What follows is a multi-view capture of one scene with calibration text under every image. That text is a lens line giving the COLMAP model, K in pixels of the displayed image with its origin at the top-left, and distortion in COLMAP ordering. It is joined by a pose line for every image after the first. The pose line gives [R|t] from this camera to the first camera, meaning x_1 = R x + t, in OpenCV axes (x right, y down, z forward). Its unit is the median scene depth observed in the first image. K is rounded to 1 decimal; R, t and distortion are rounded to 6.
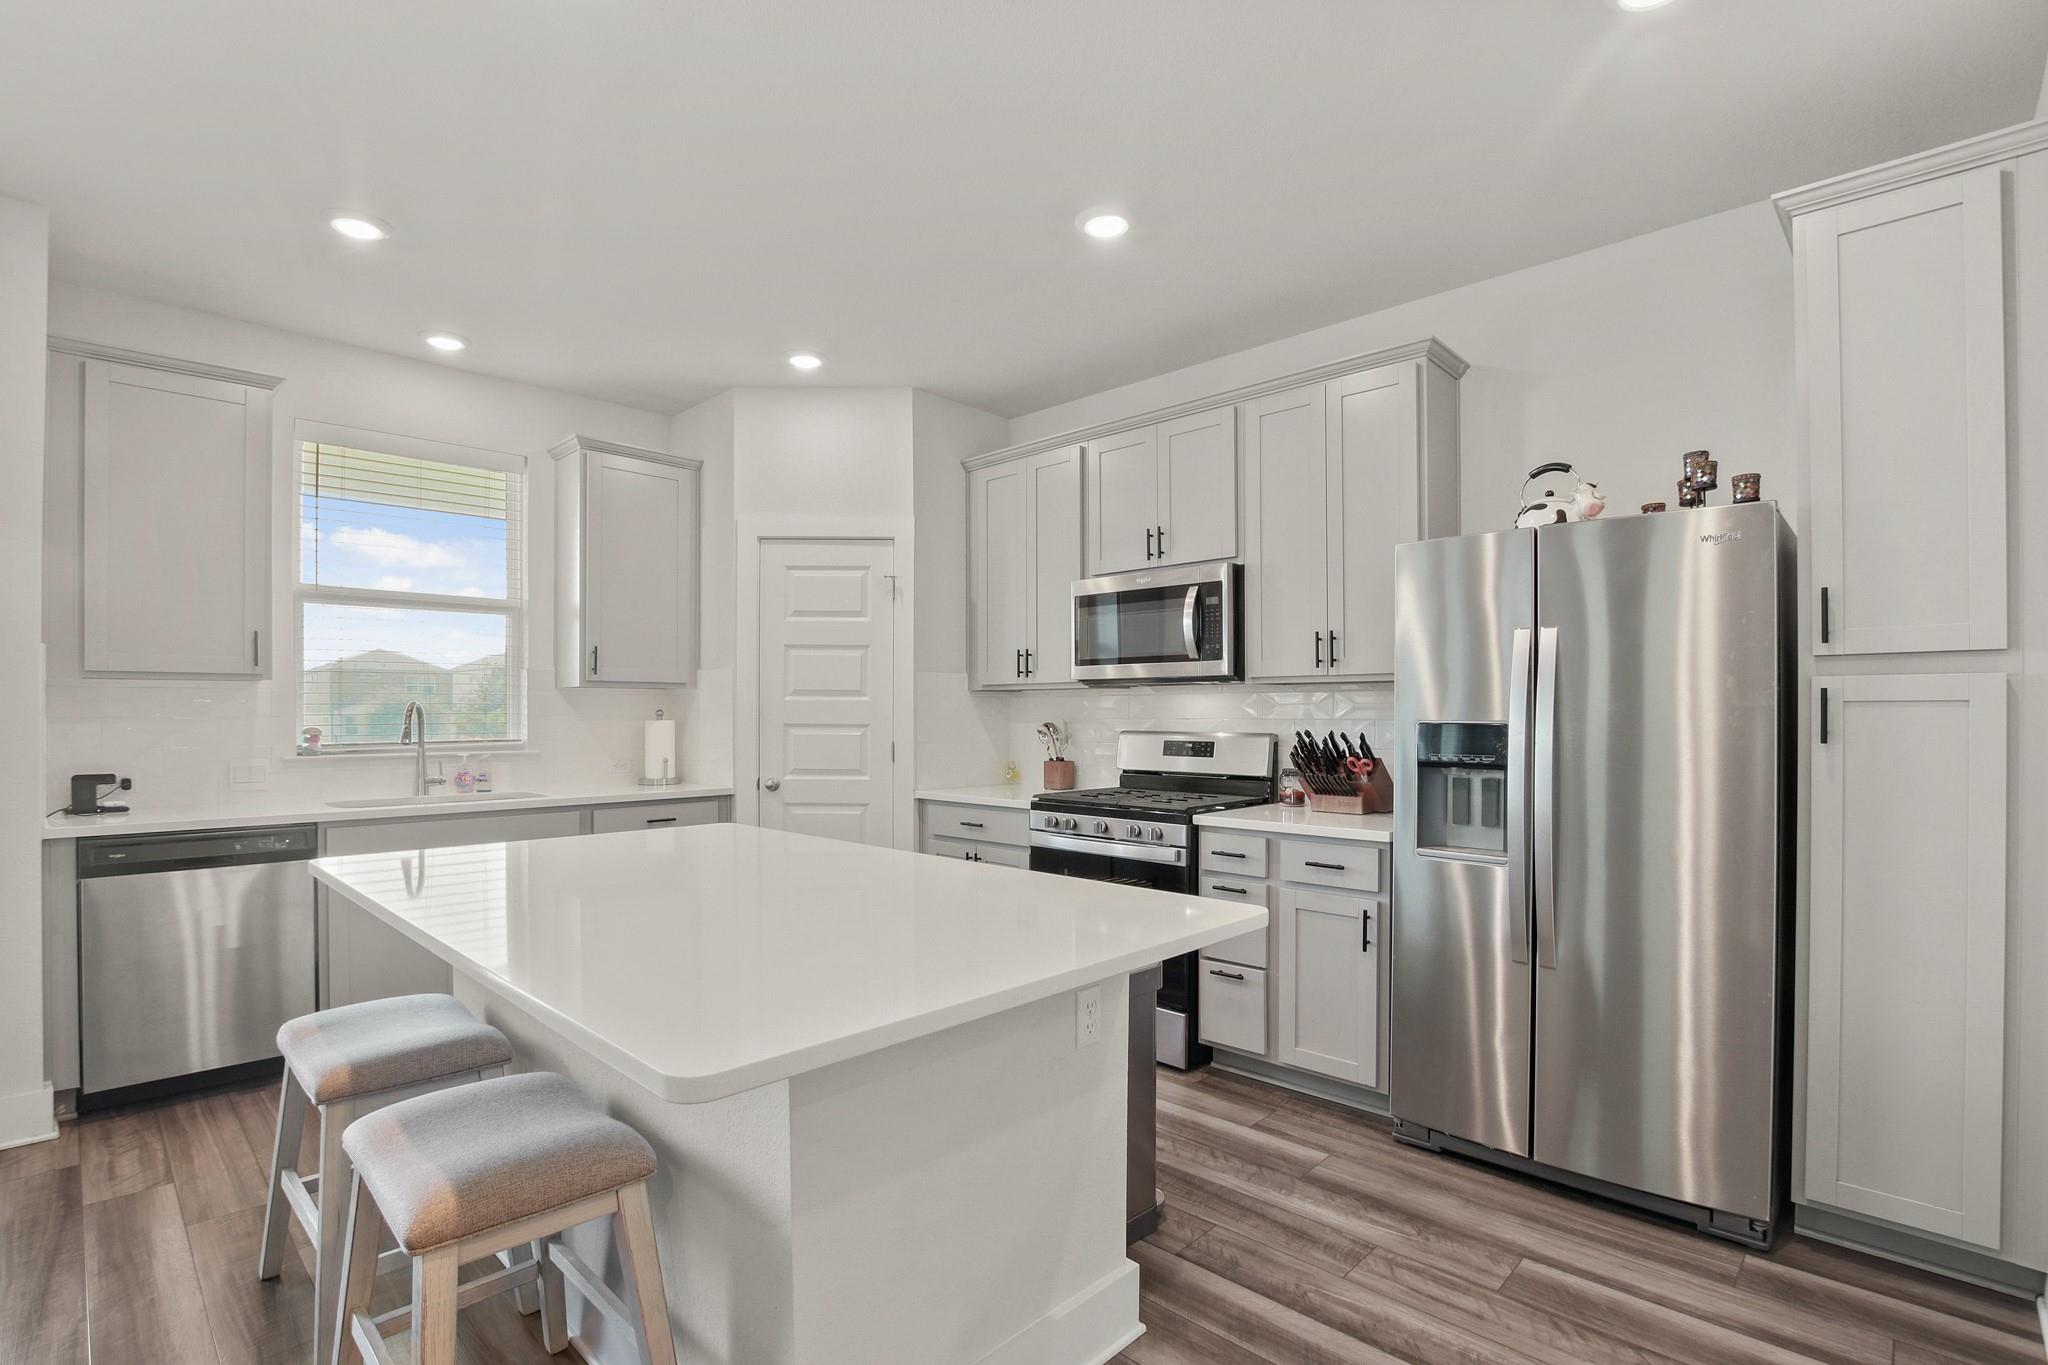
lens RADIAL K [[949.8, 0, 1067.1], [0, 949.8, 711.9], [0, 0, 1]] dist [-0.039740, 0.005005]
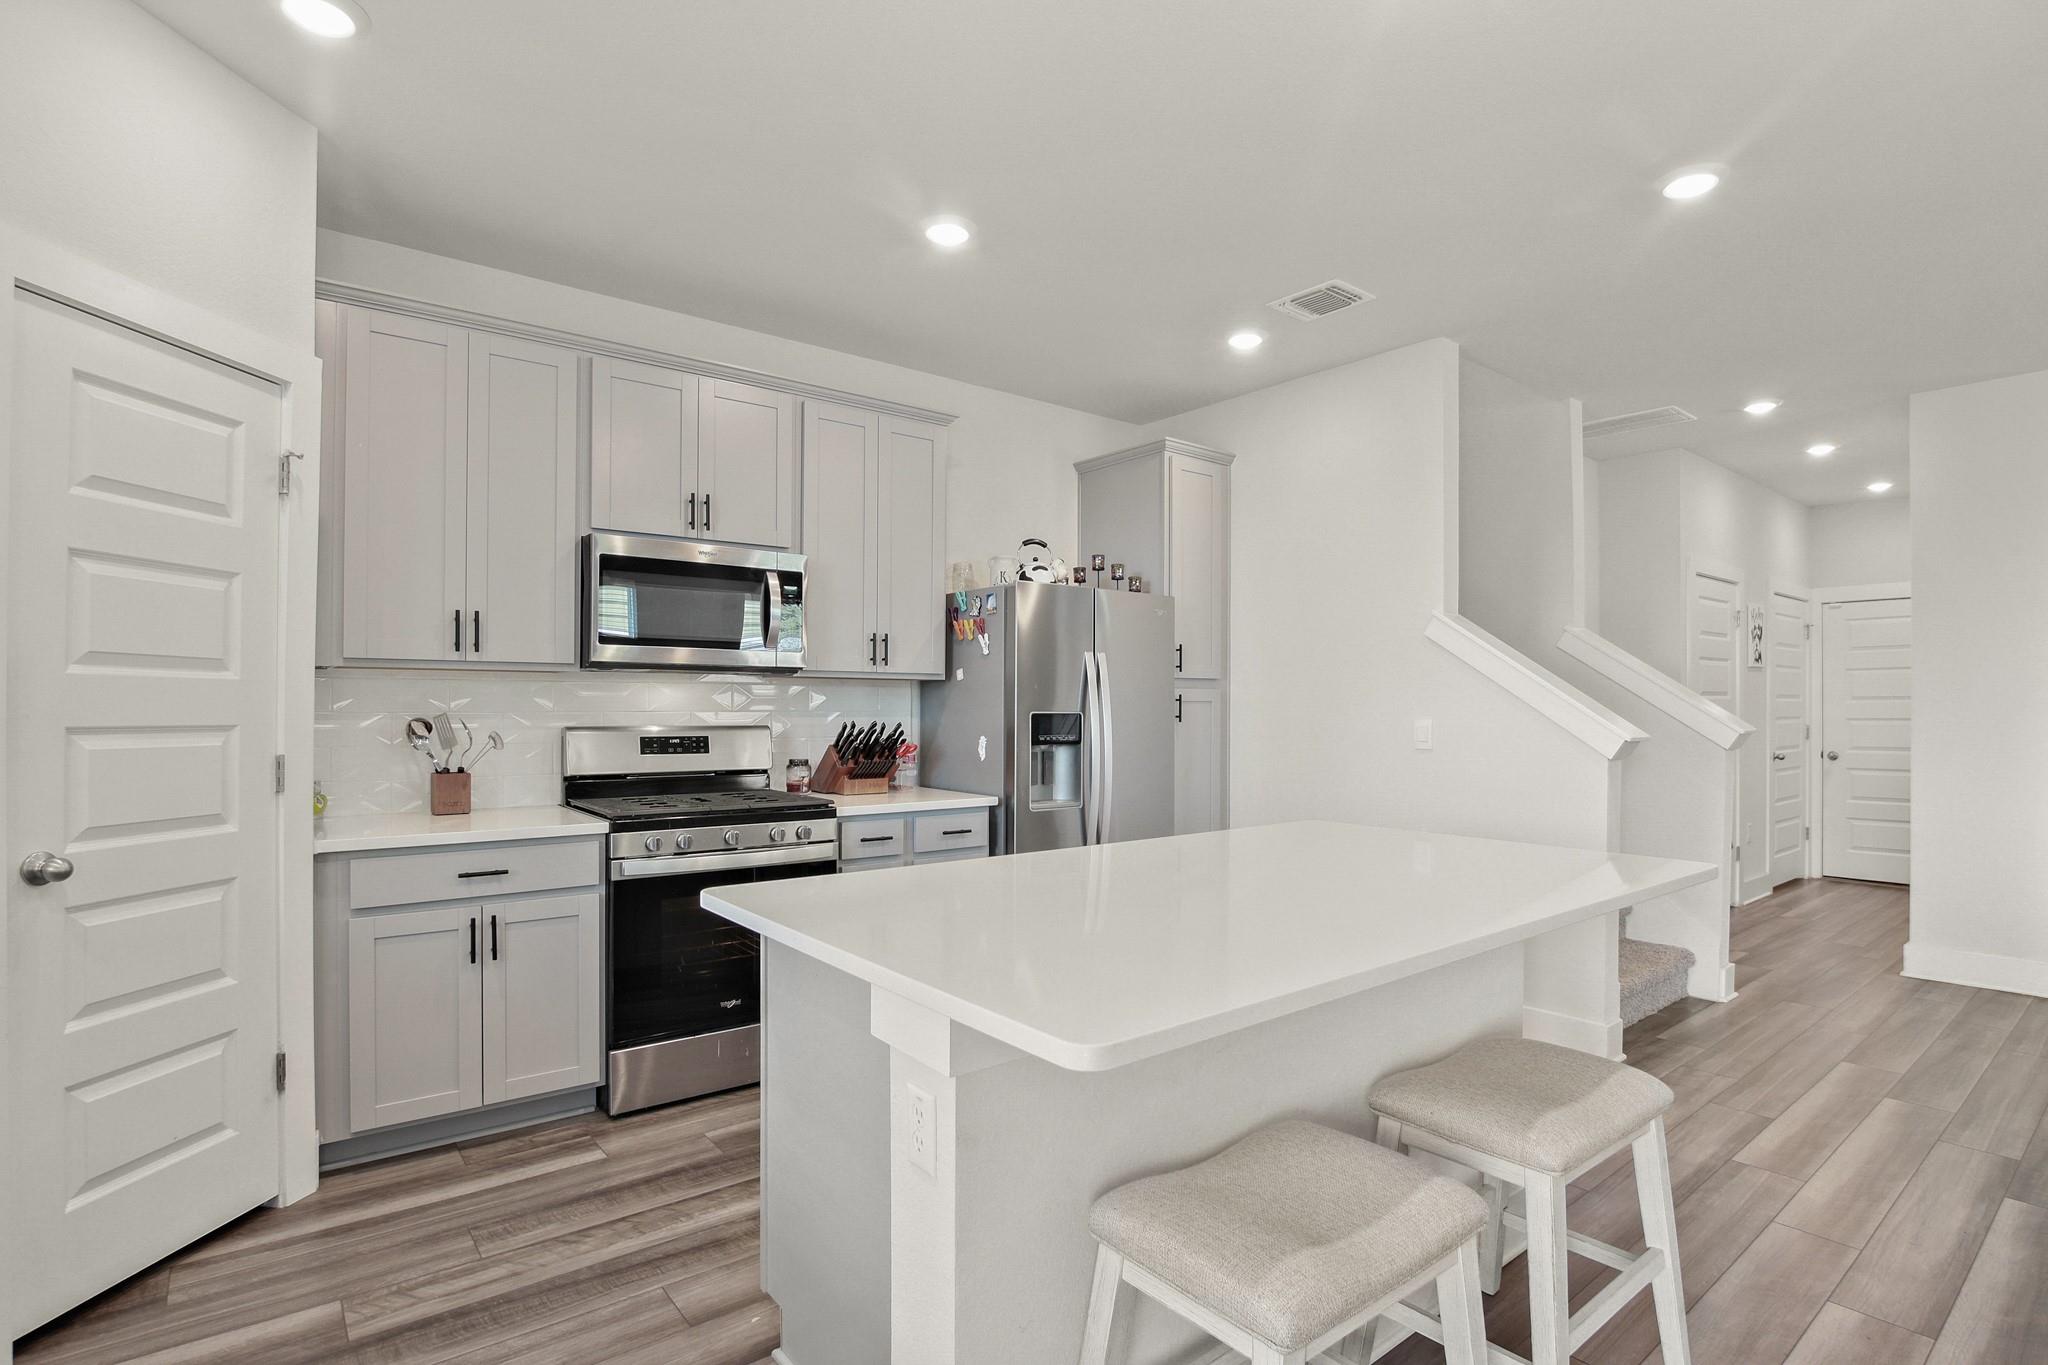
lens RADIAL K [[1013.2, 0, 1024.0], [0, 1013.2, 682.5], [0, 0, 1]] dist [-0.030278, -0.000255]
pose [[0.151261, 0.023042, 0.988225, -0.843431], [-0.005643, 0.999732, -0.022447, -0.000337], [-0.988478, -0.002181, 0.151351, 0.605976]]
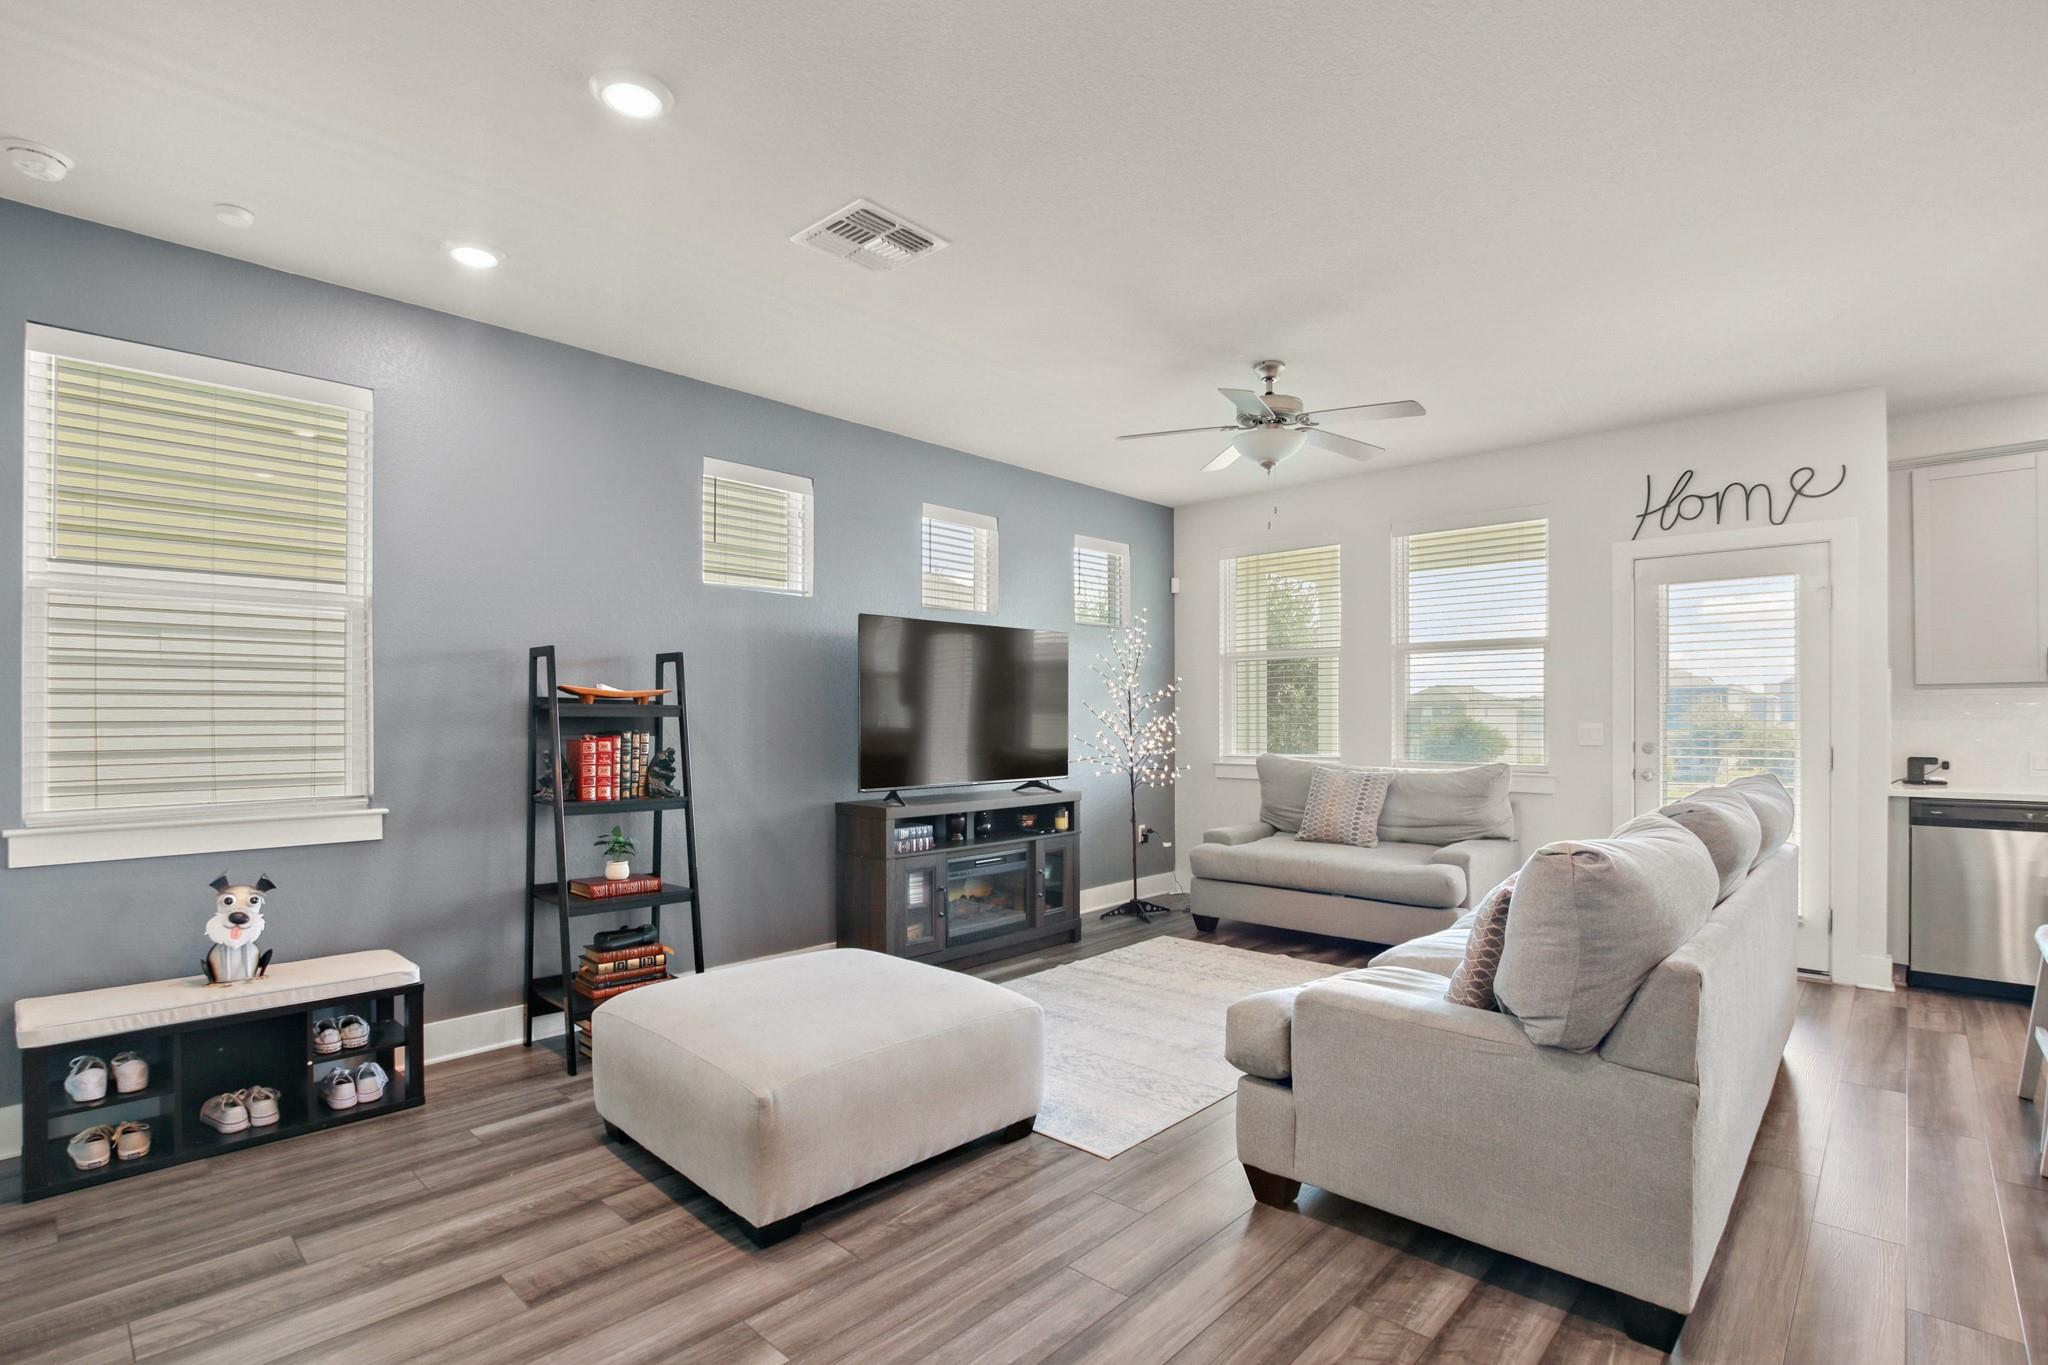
lens RADIAL K [[974.4, 0, 1009.9], [0, 974.4, 715.7], [0, 0, 1]] dist [-0.025032, 0.001203]
pose [[-0.014889, 0.001185, -0.999888, 0.398179], [0.003870, 0.999992, 0.001128, -0.002441], [0.999882, -0.003852, -0.014893, -0.361771]]
